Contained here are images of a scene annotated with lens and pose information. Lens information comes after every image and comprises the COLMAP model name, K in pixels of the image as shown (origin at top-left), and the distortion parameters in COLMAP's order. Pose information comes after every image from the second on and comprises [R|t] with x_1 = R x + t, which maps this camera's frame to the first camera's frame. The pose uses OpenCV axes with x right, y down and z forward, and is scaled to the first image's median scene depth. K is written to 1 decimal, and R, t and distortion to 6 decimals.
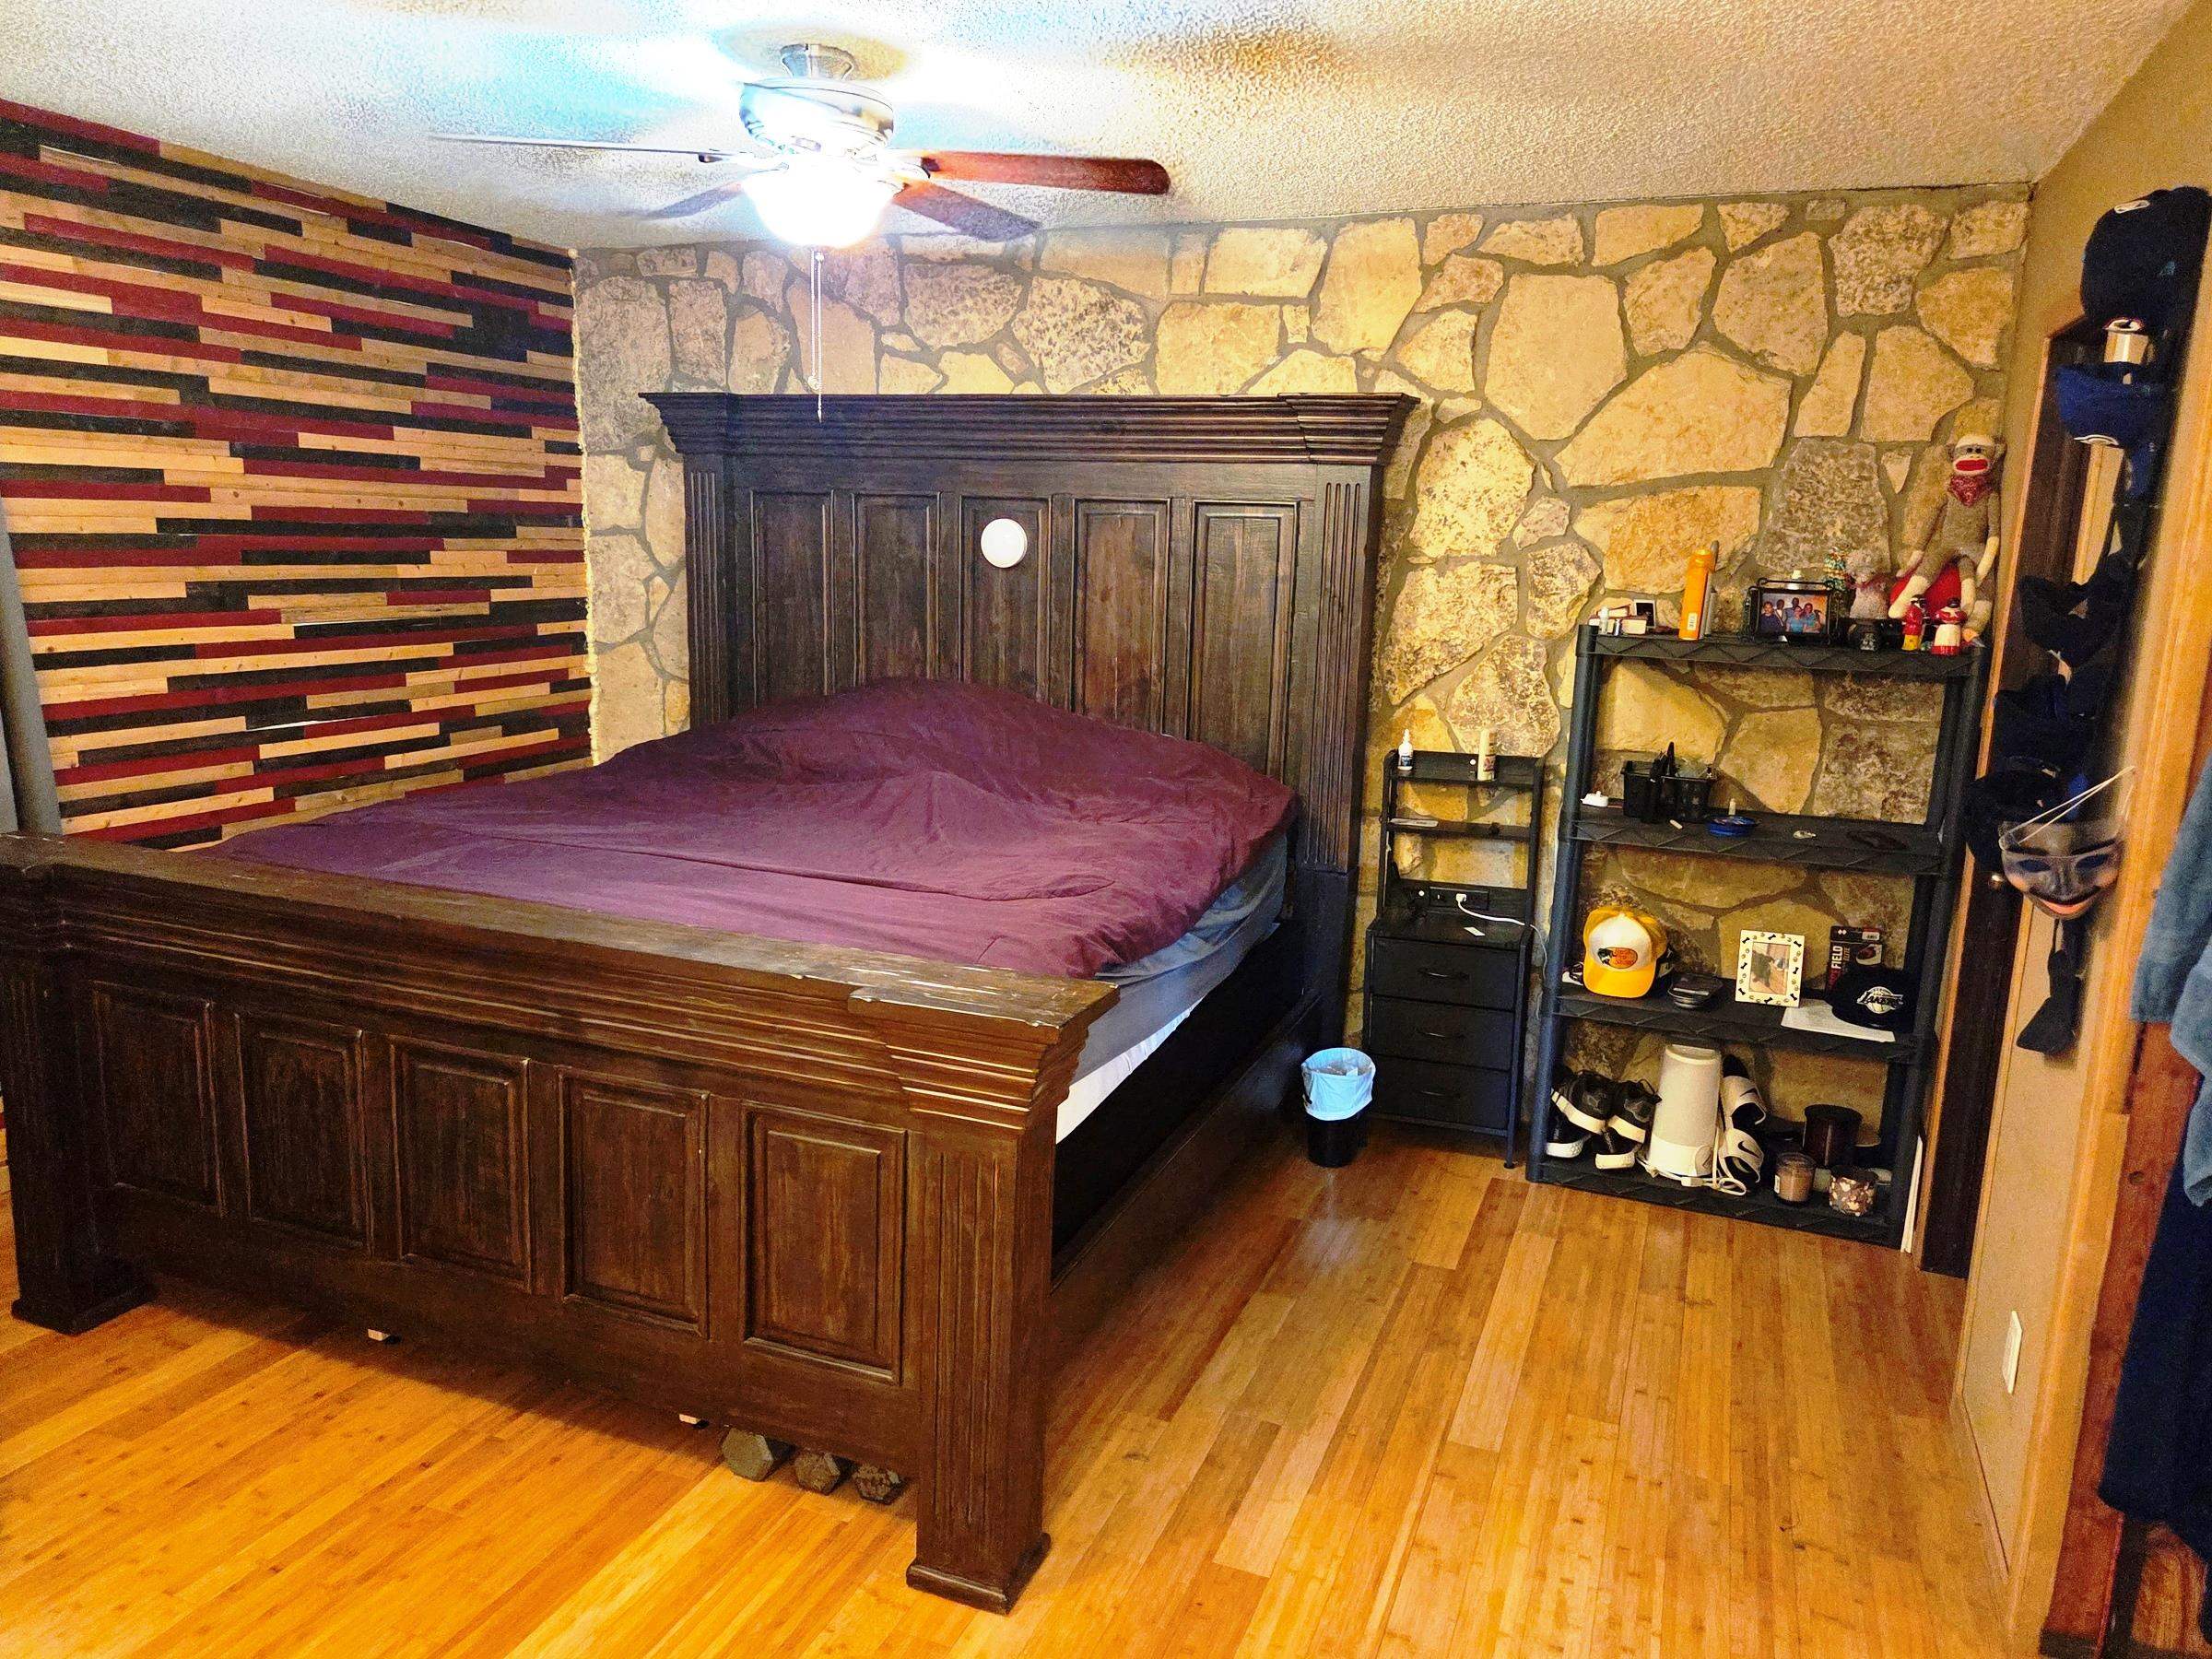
lens RADIAL K [[1568.6, 0, 1096.5], [0, 1568.6, 881.3], [0, 0, 1]] dist [0.061872, -0.053872]
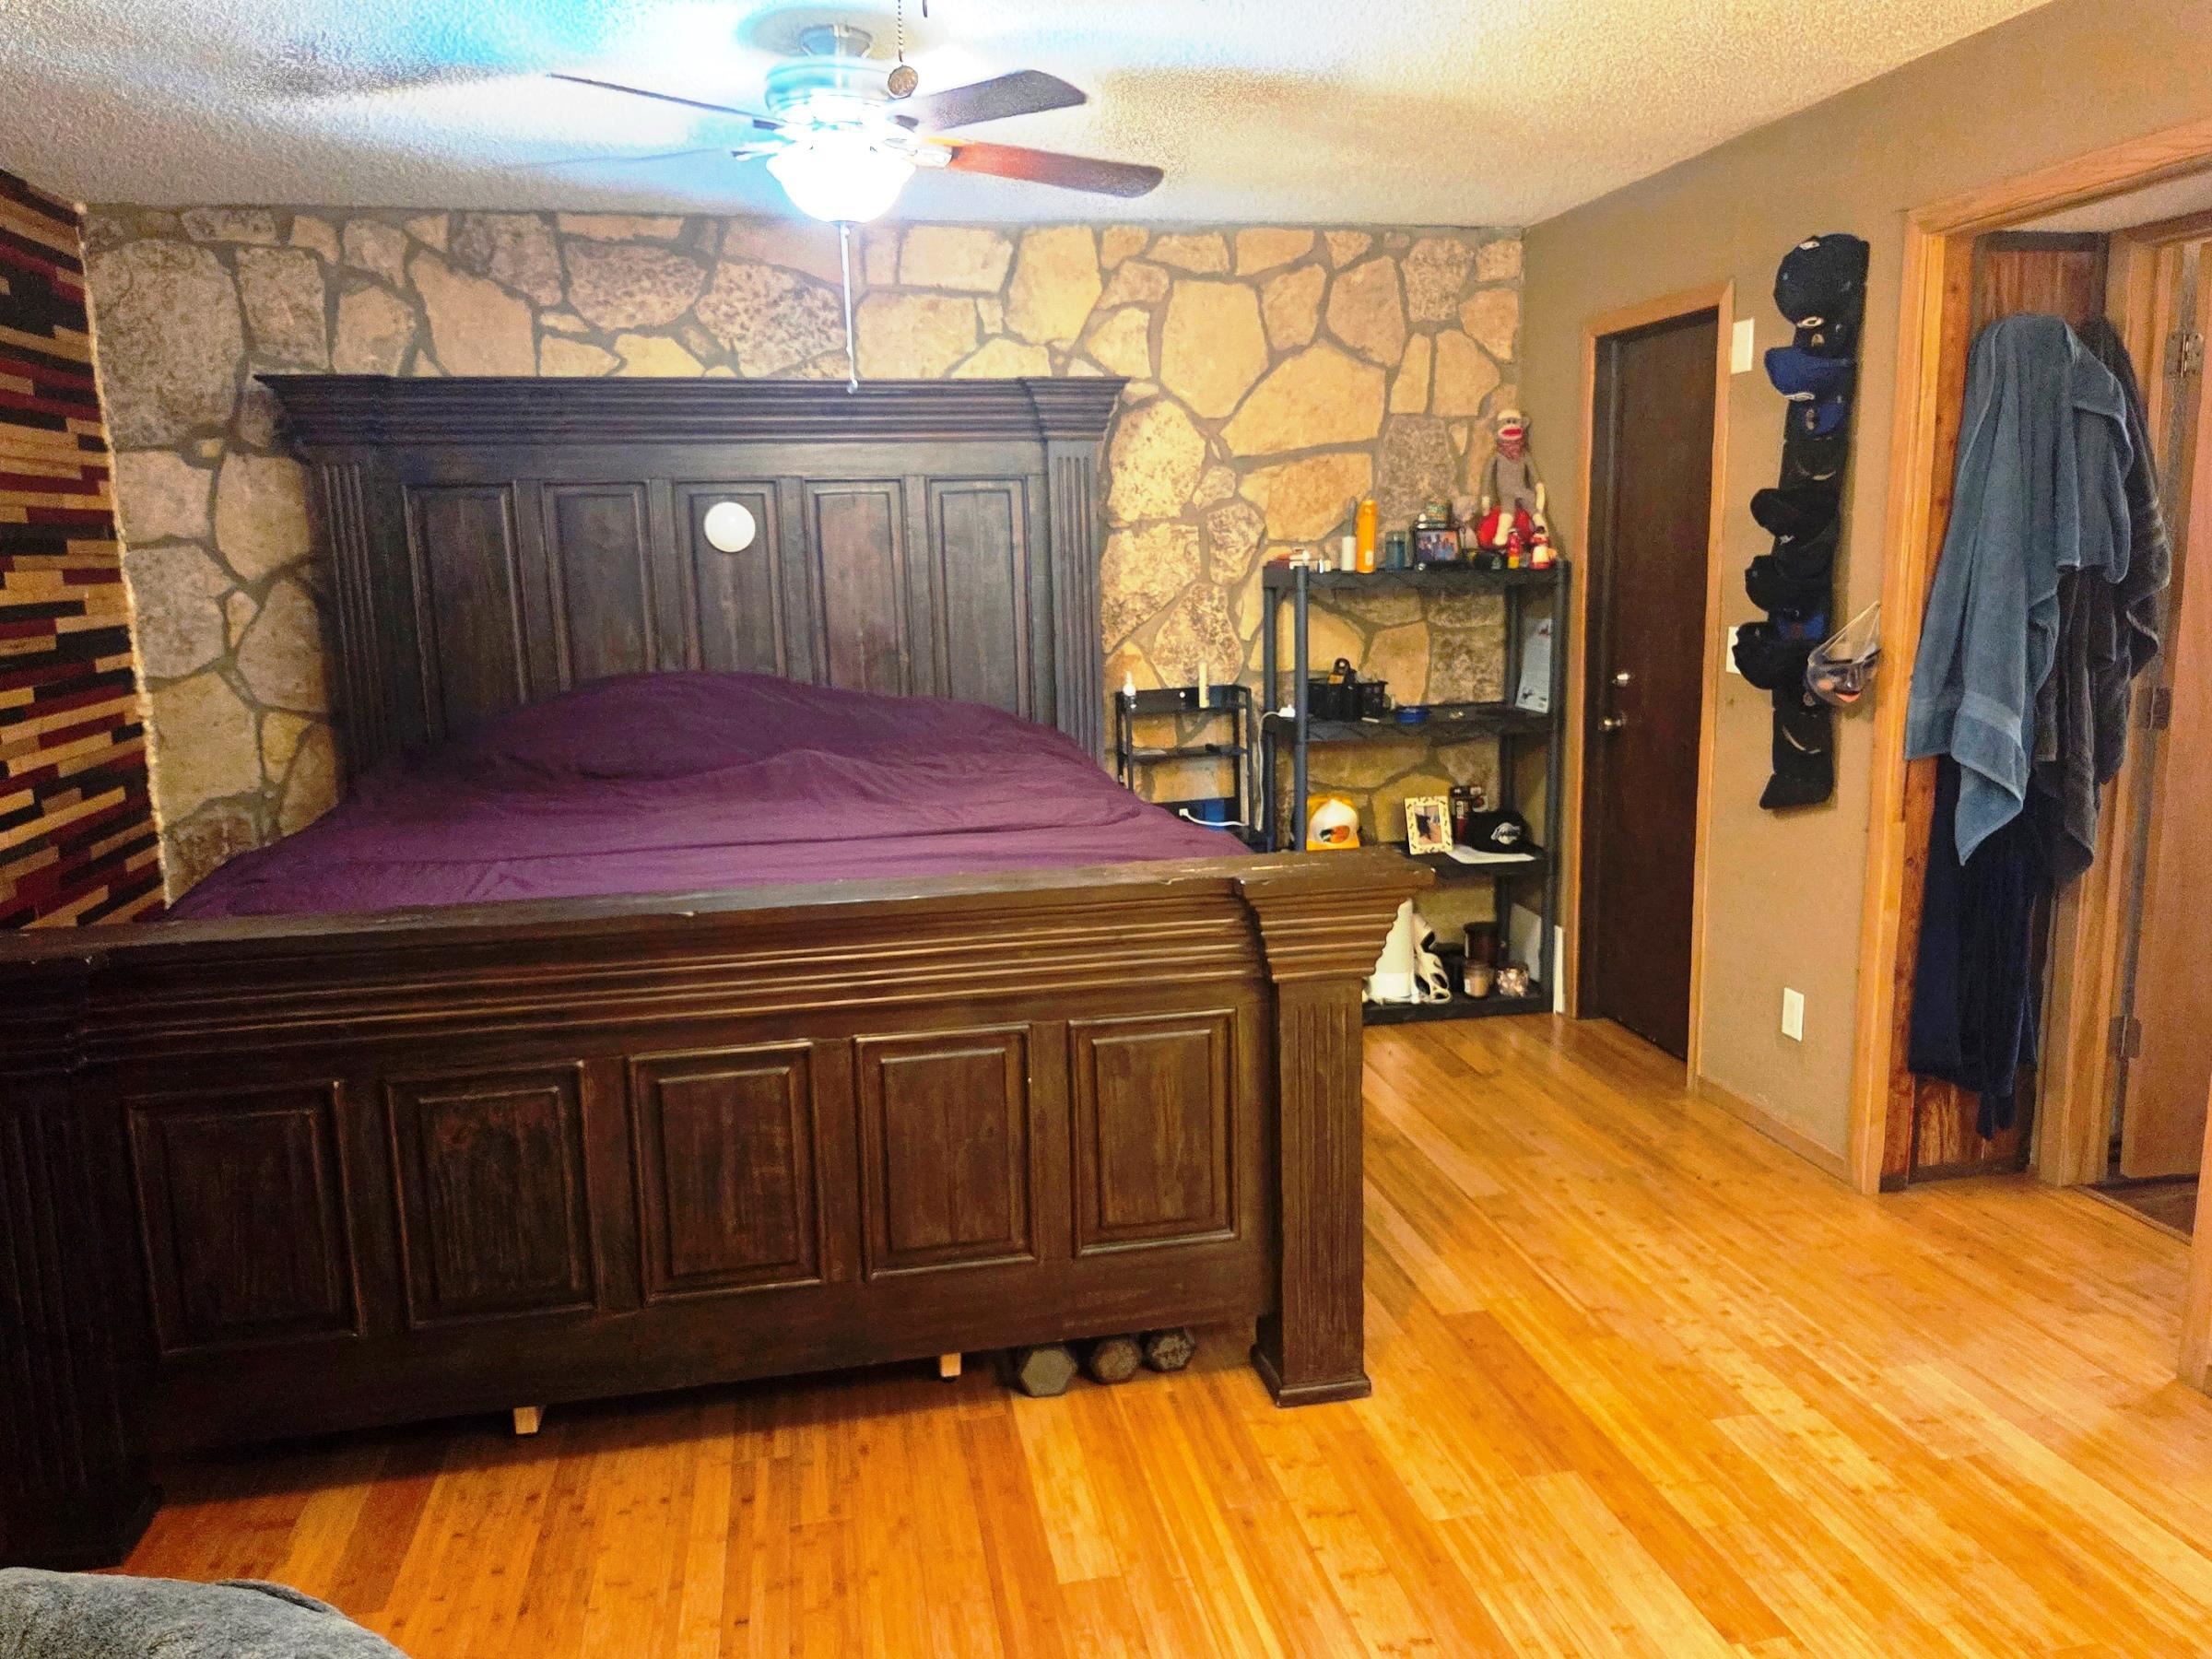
lens RADIAL K [[1568.6, 0, 1143.9], [0, 1568.6, 847.4], [0, 0, 1]] dist [0.061872, -0.053872]
pose [[0.831571, -0.154371, 0.533534, -0.443620], [0.169356, 0.985328, 0.021131, 0.006712], [-0.528968, 0.072785, 0.845514, 0.043730]]
